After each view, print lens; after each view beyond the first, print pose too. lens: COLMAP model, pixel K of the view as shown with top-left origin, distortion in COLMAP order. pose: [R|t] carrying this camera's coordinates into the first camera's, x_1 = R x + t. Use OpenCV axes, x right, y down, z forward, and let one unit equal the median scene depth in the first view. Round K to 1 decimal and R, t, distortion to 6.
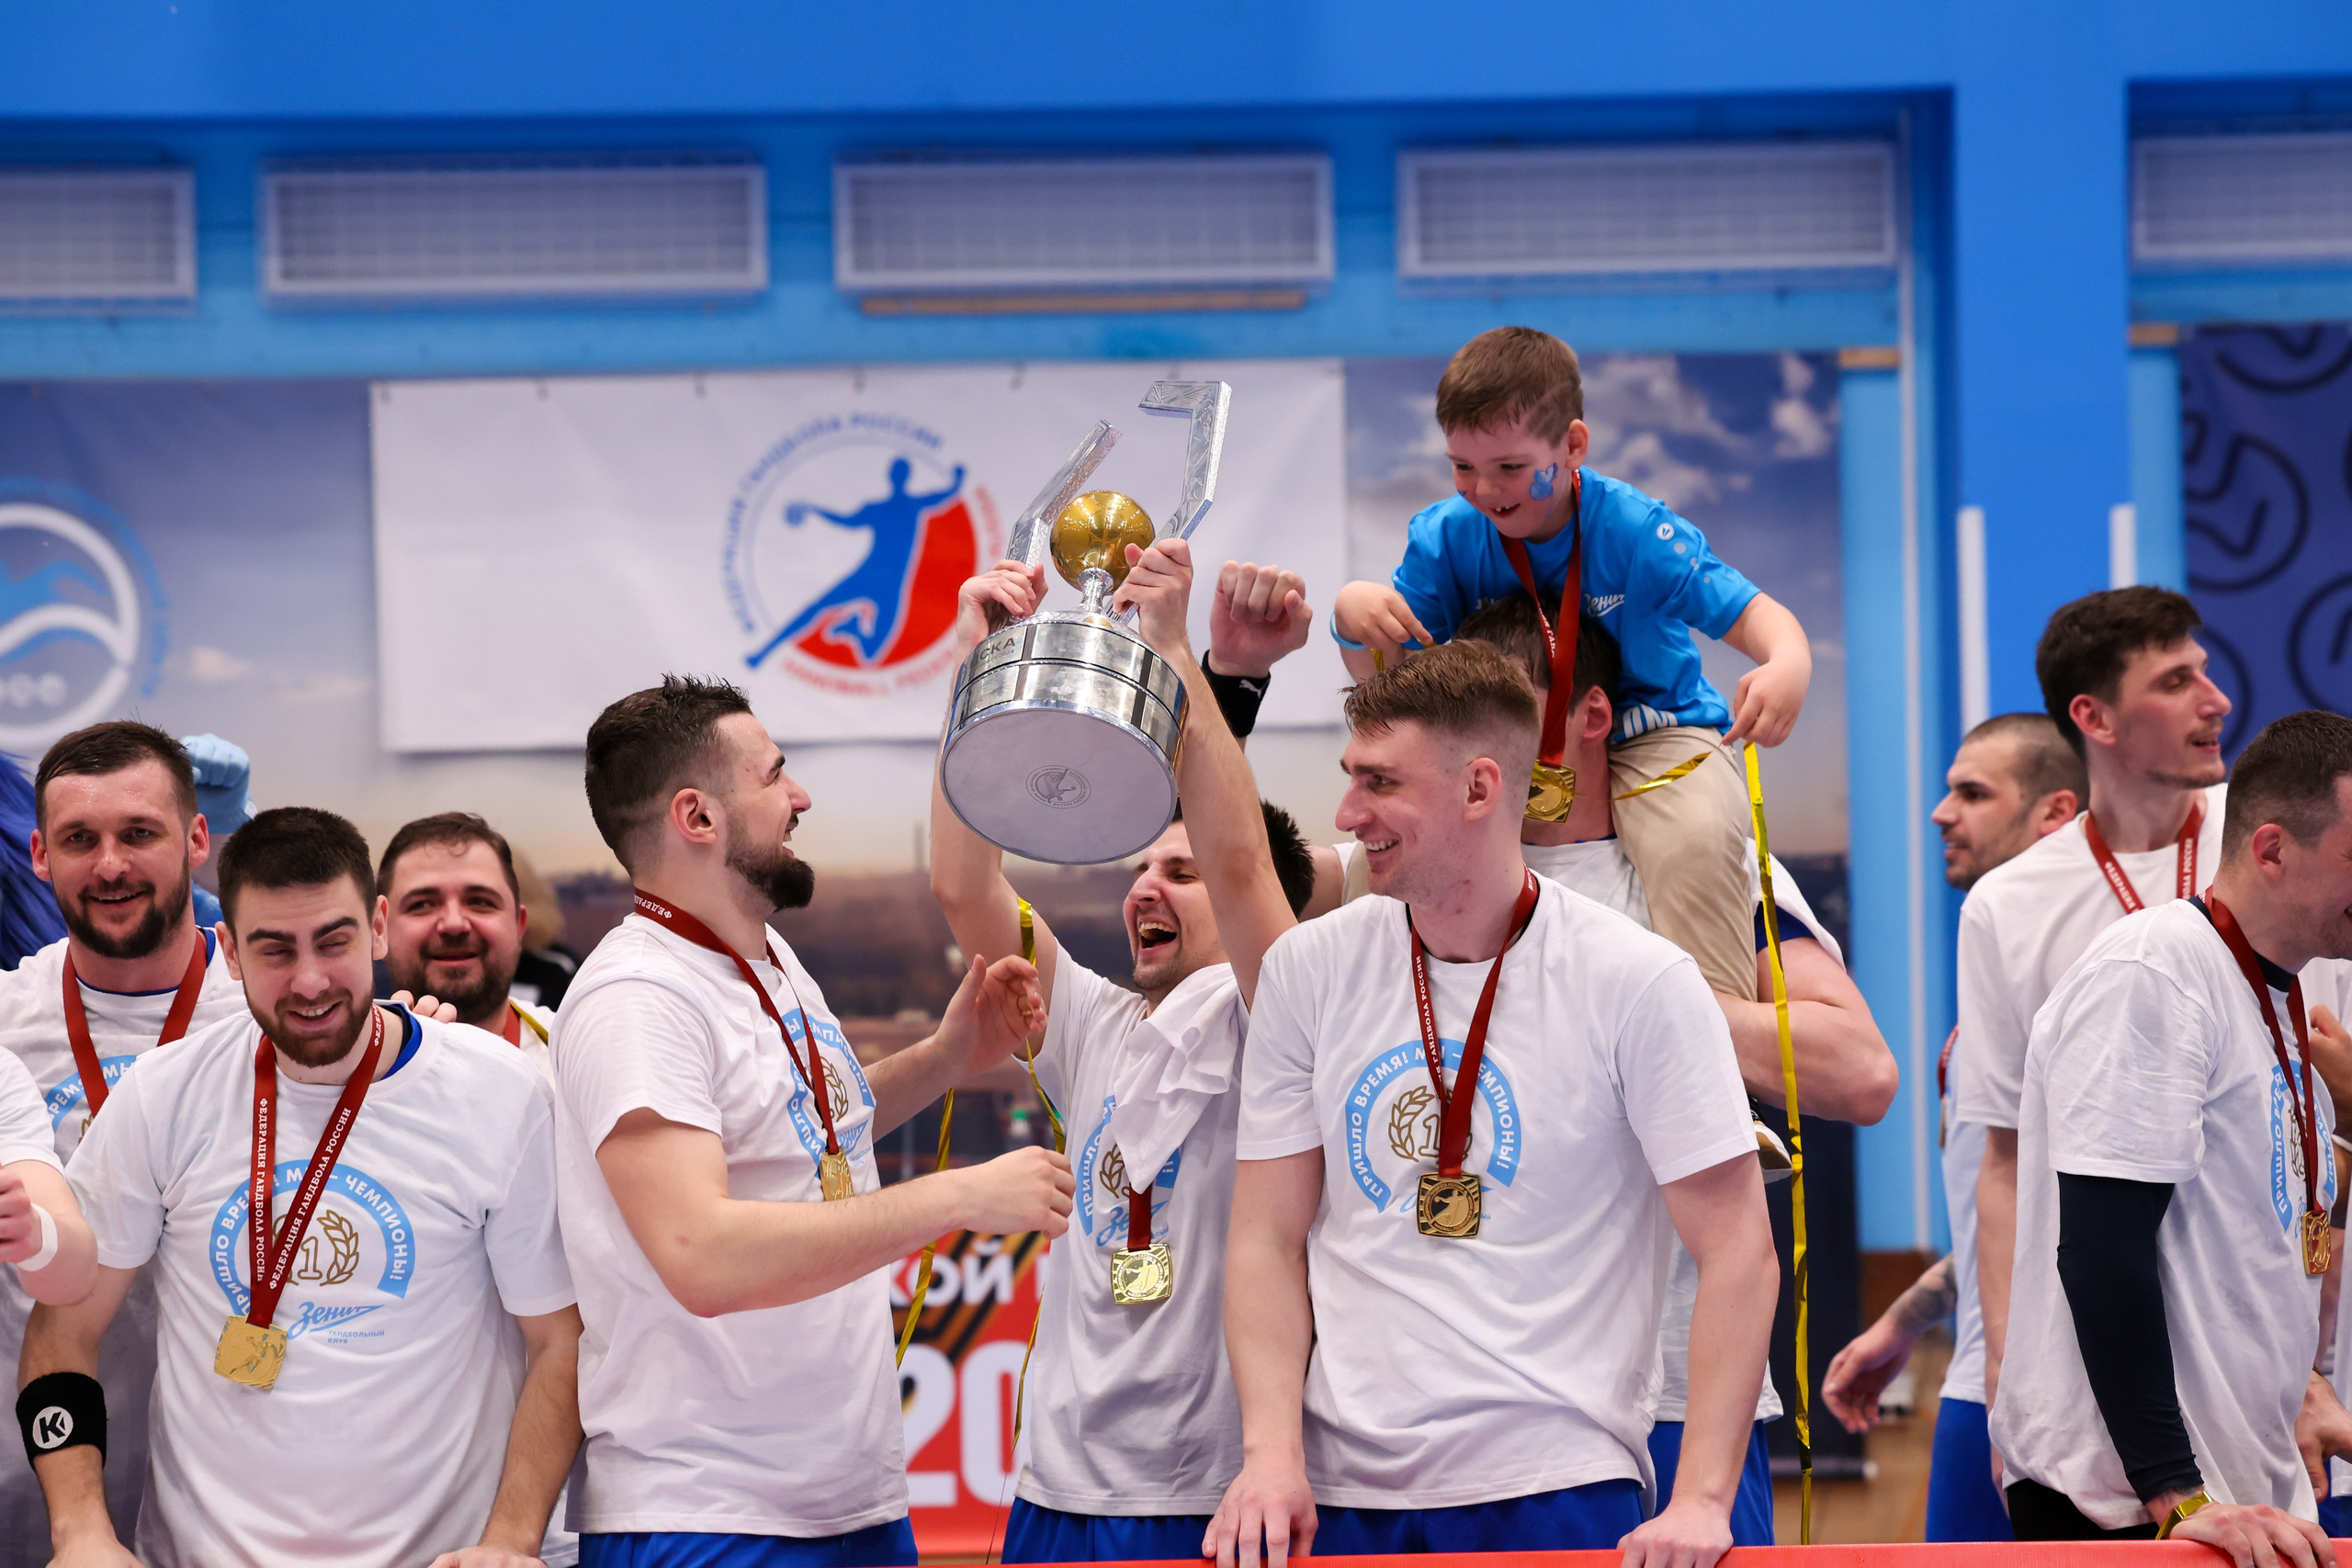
lens RADIAL K [[7845.2, 0, 1186.9], [0, 7845.2, 789.7], [0, 0, 1]] dist [0.443407, 0.000000]
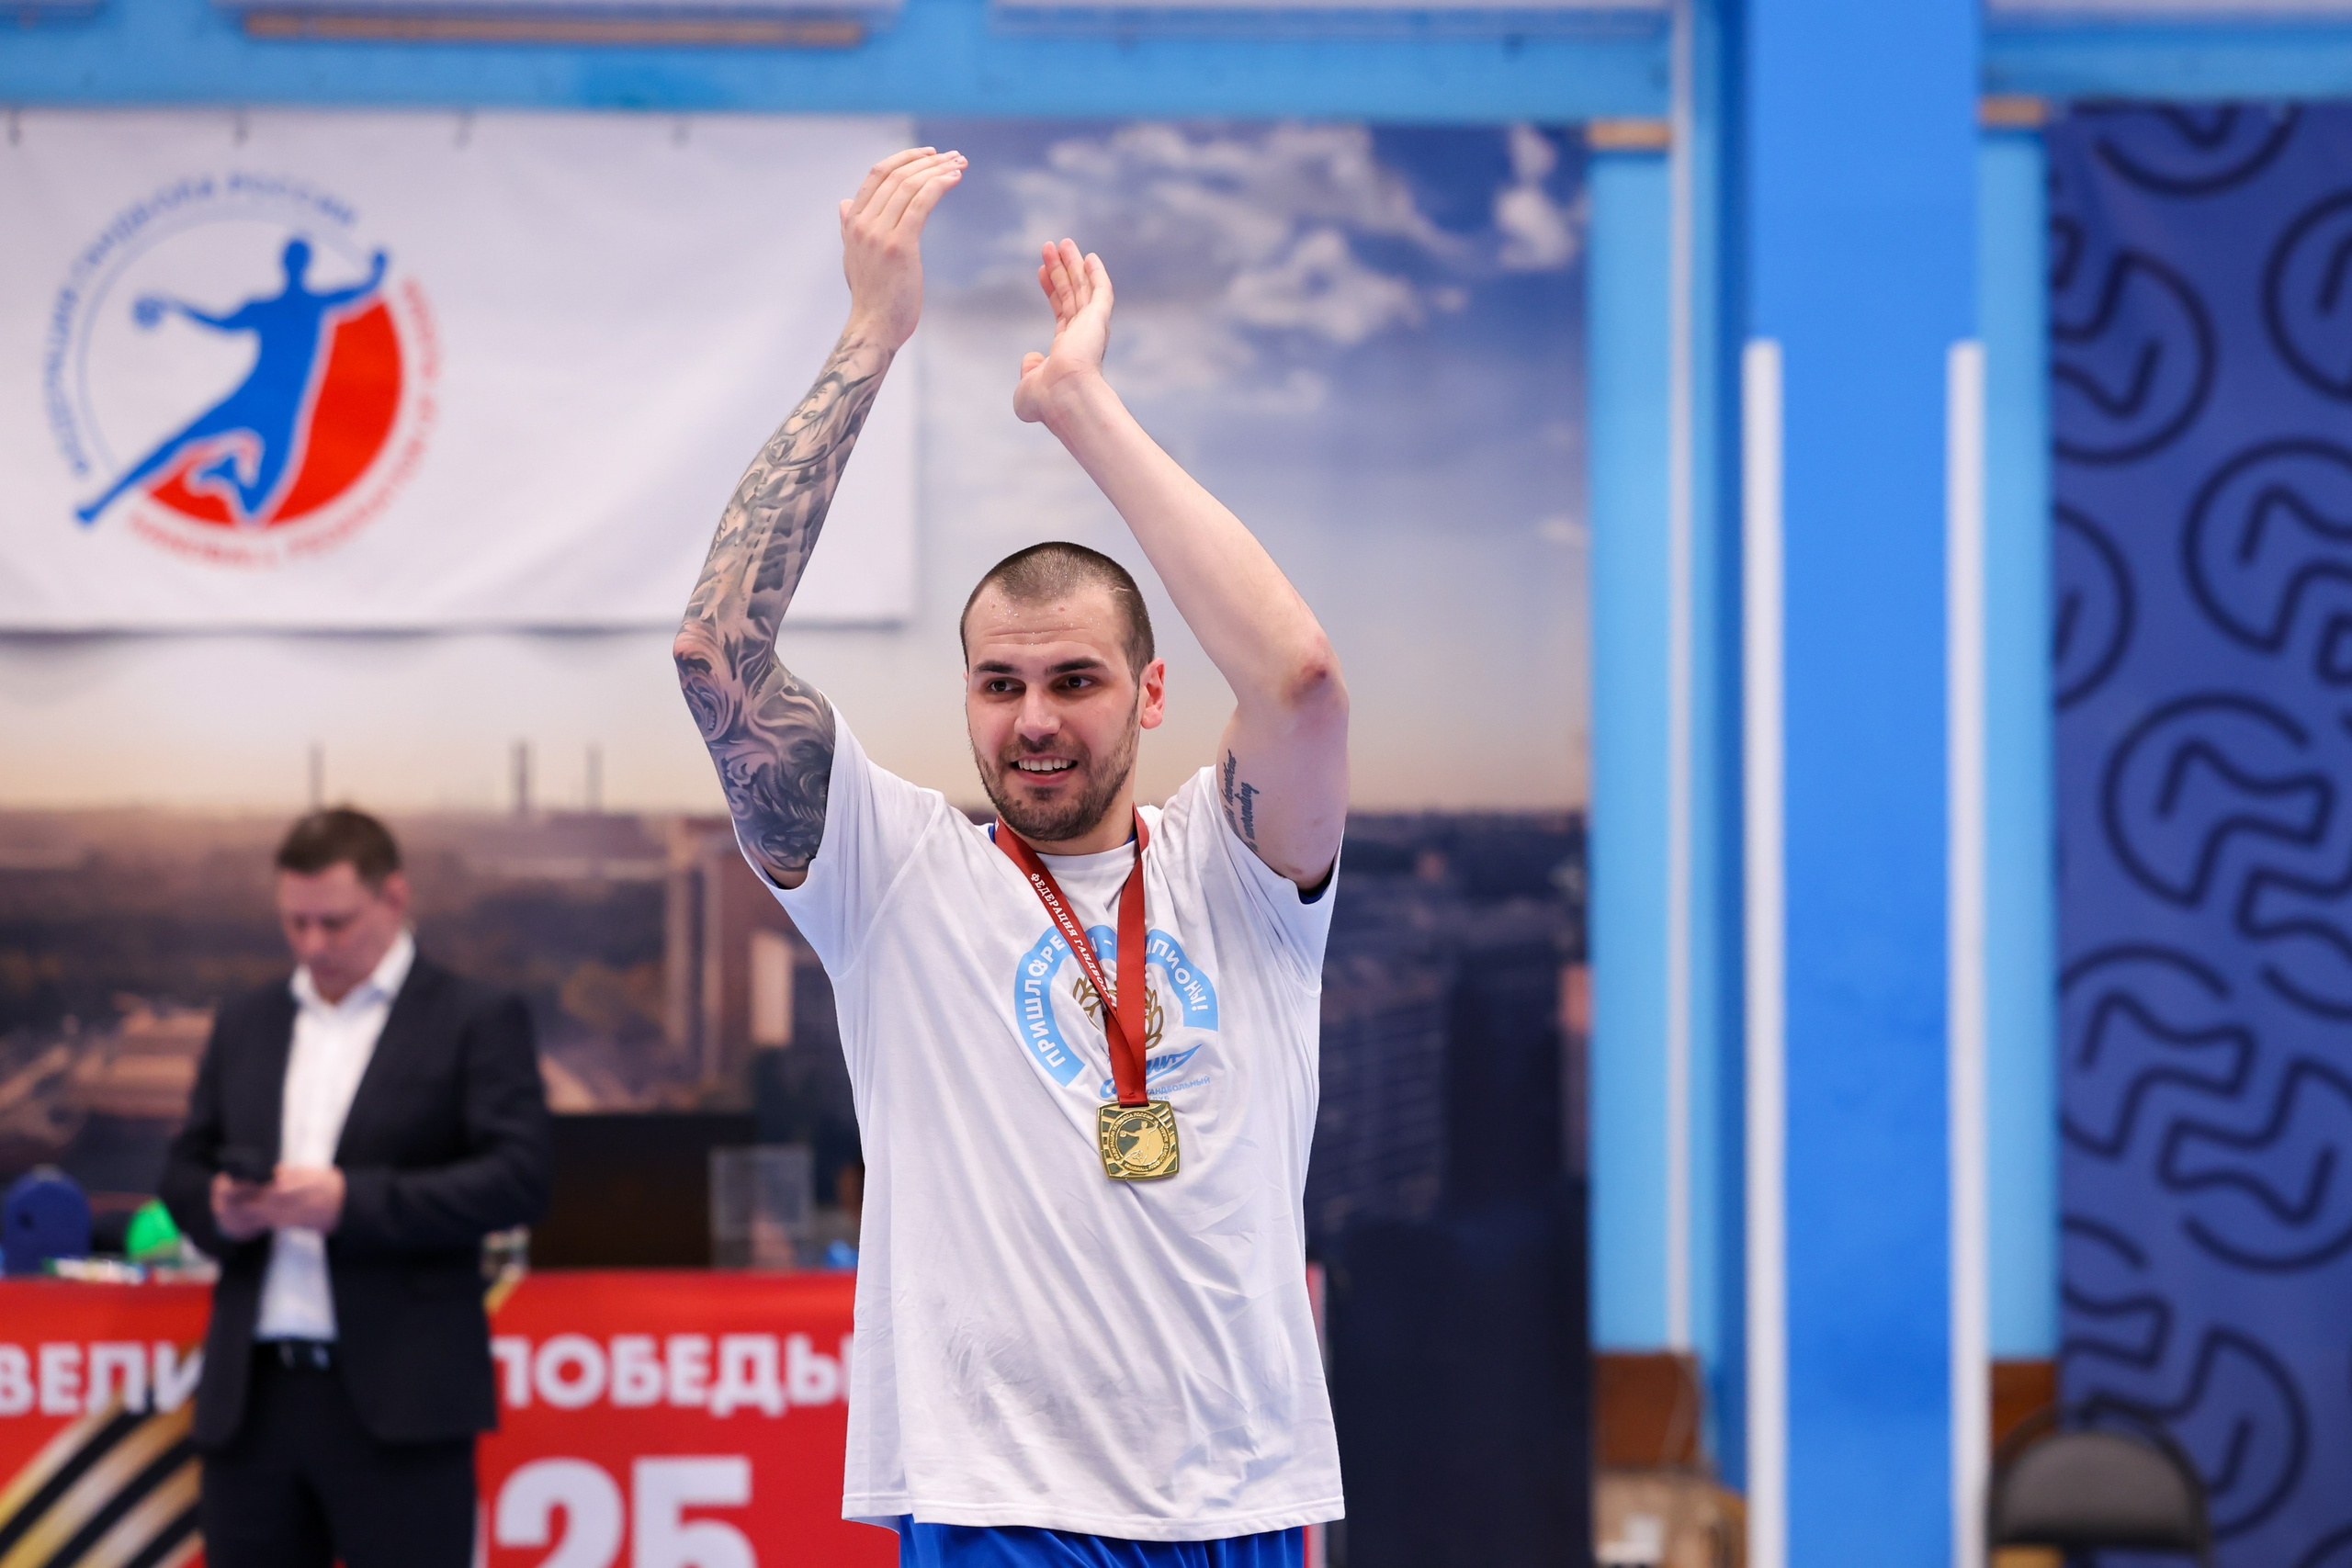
lens RADIAL K [[9427.8, 0, 1221.1], [0, 9427.8, 827.2], [0, 0, 1]] dist [0.708052, 0.000000]
pose [[0.998602, 0.019459, 0.049150, 0.006378], [-0.020437, 0.999601, 0.019480, -0.006842], [-0.048751, -0.020457, 0.998601, 0.121273]]
